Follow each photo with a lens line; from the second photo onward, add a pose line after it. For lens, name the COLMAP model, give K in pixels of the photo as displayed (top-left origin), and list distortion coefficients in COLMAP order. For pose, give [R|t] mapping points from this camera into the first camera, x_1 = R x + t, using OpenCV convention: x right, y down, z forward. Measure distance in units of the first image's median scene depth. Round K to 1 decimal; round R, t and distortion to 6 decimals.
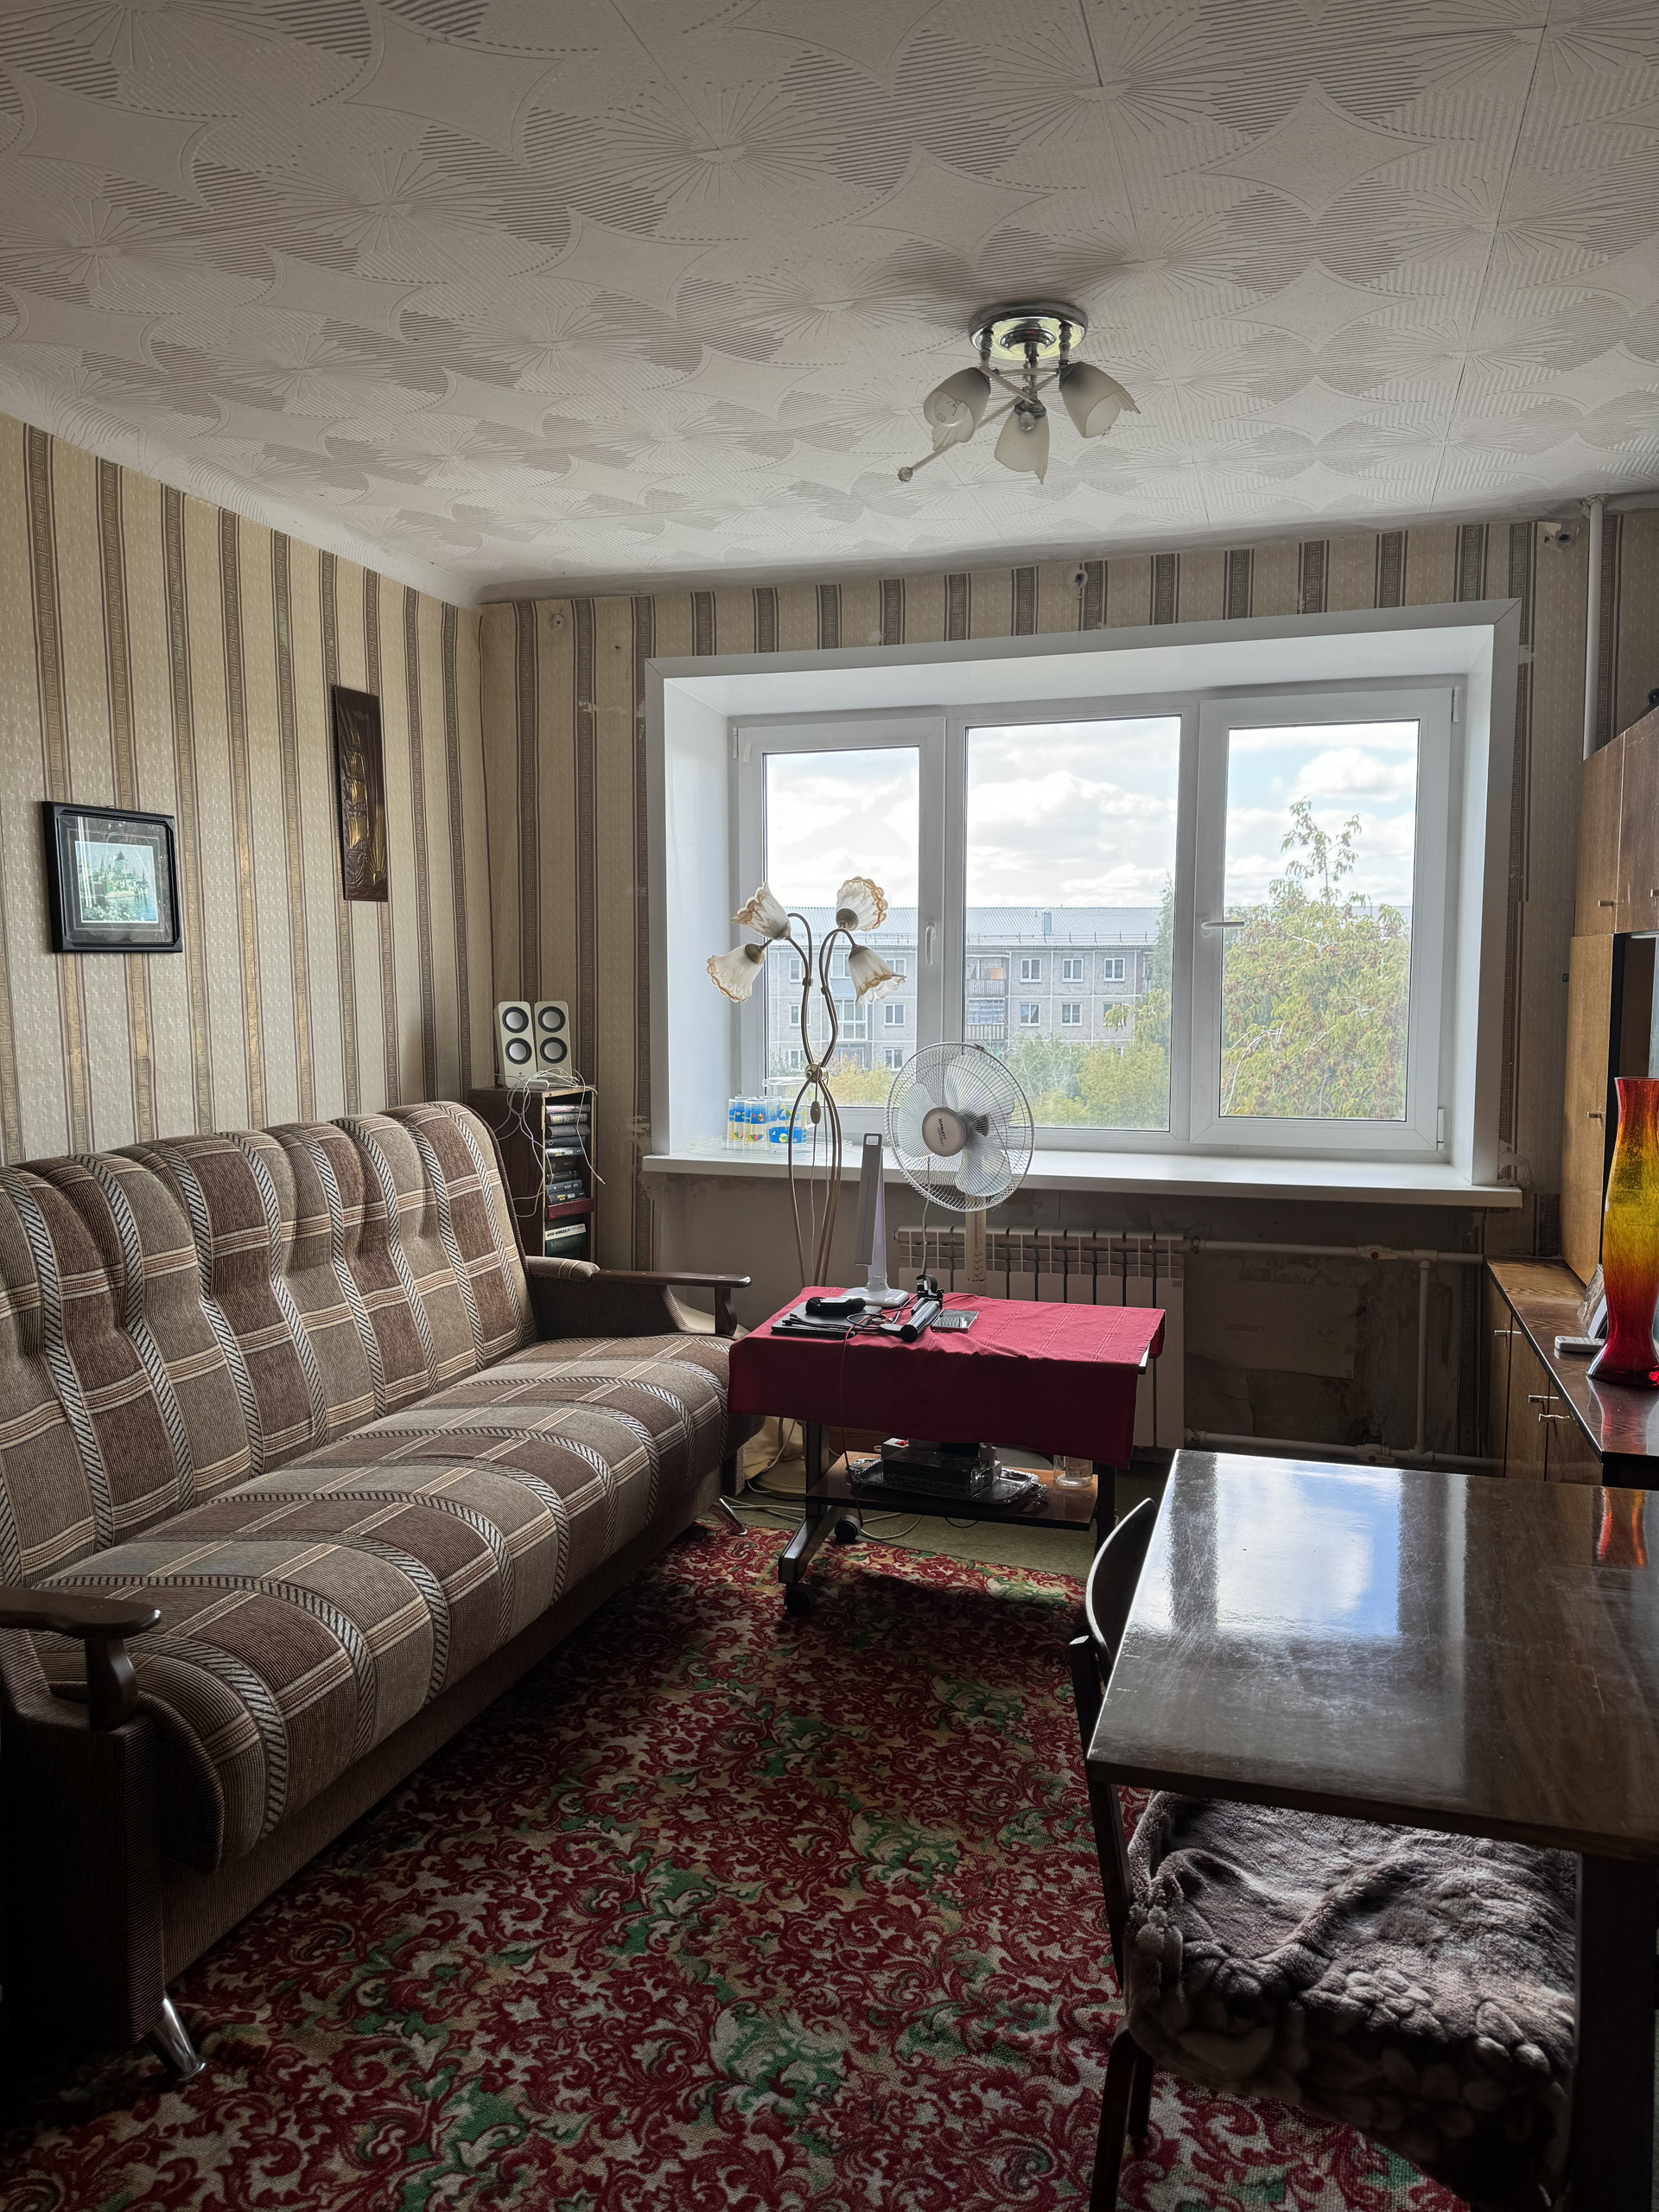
lens RADIAL K [[1584.7, 0, 823.0], [0, 1584.7, 1092.4], [0, 0, 1]] dist [0.060483, -0.059022]
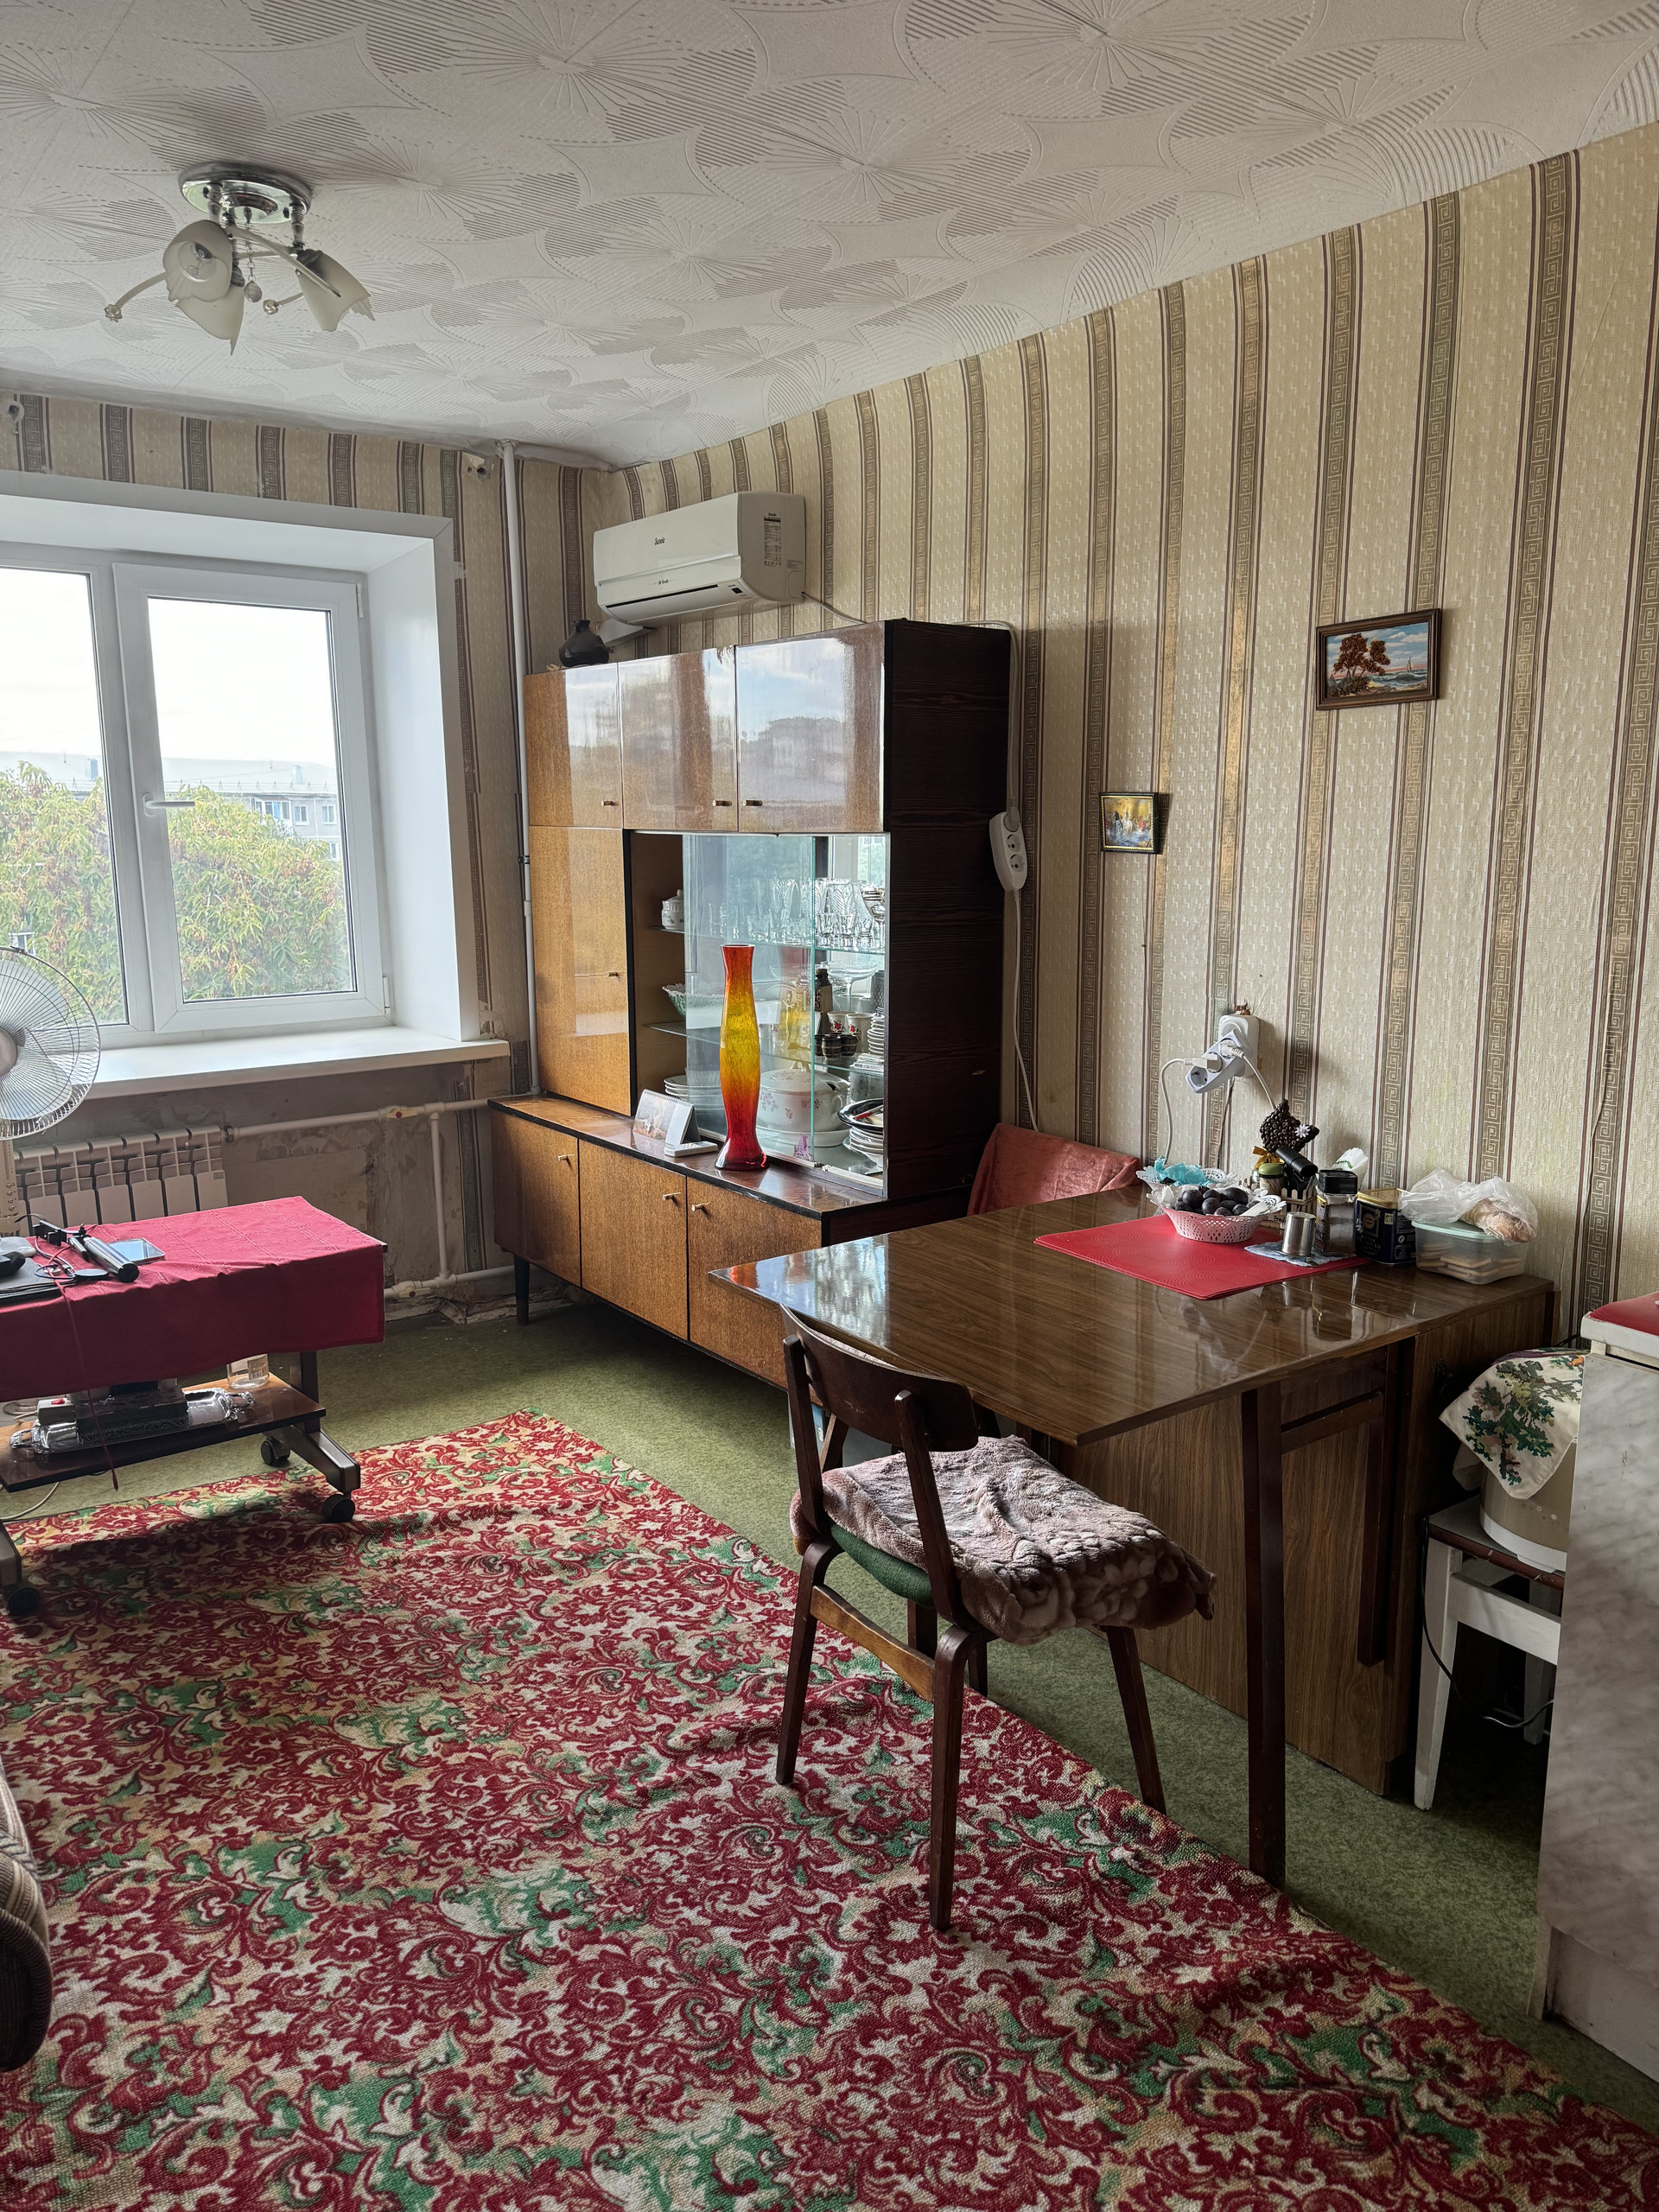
lens RADIAL K [[1584.7, 0, 841.5], [0, 1584.7, 1102.1], [0, 0, 1]] dist [0.060483, -0.059022]
pose [[0.586962, -0.150850, 0.795437, -0.426465], [0.069696, 0.988256, 0.135988, -0.042752], [-0.806609, -0.024381, 0.590582, 0.121701]]
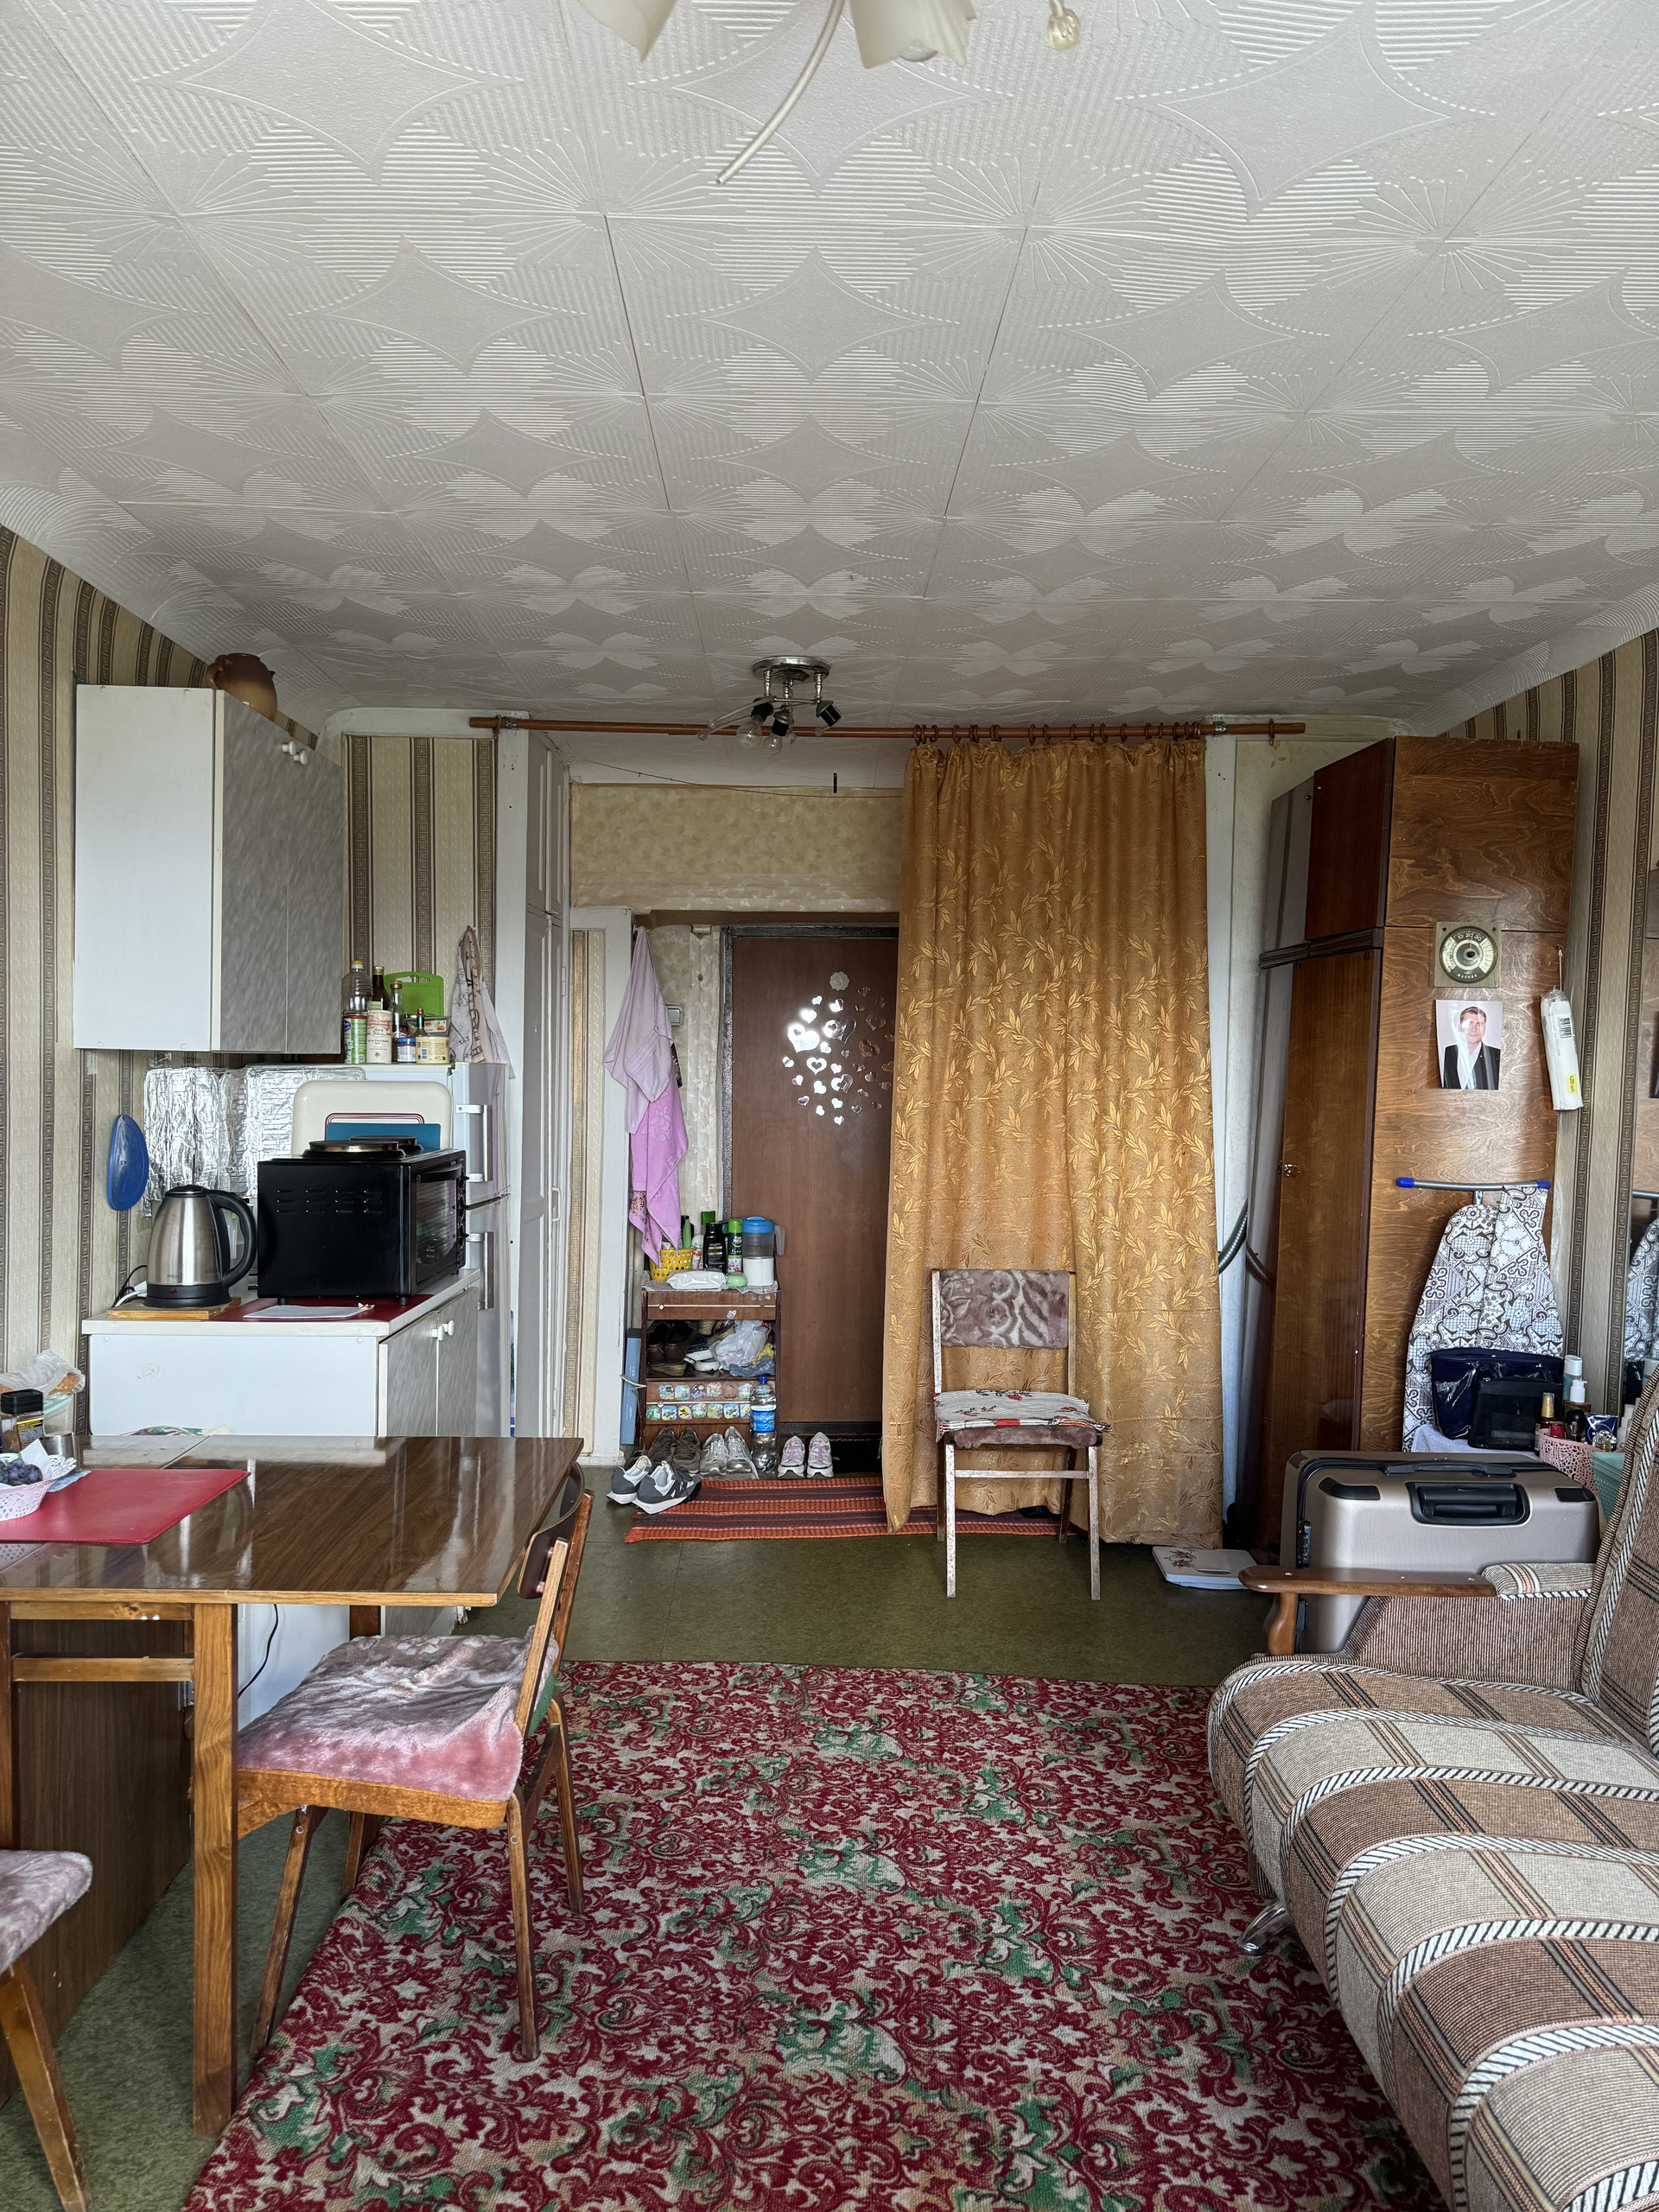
lens RADIAL K [[1584.7, 0, 821.4], [0, 1584.7, 1110.4], [0, 0, 1]] dist [0.060483, -0.059022]
pose [[-0.947099, 0.004153, -0.320915, 0.297856], [-0.035933, 0.992257, 0.118887, -0.141770], [0.318924, 0.124129, -0.939617, 1.369800]]
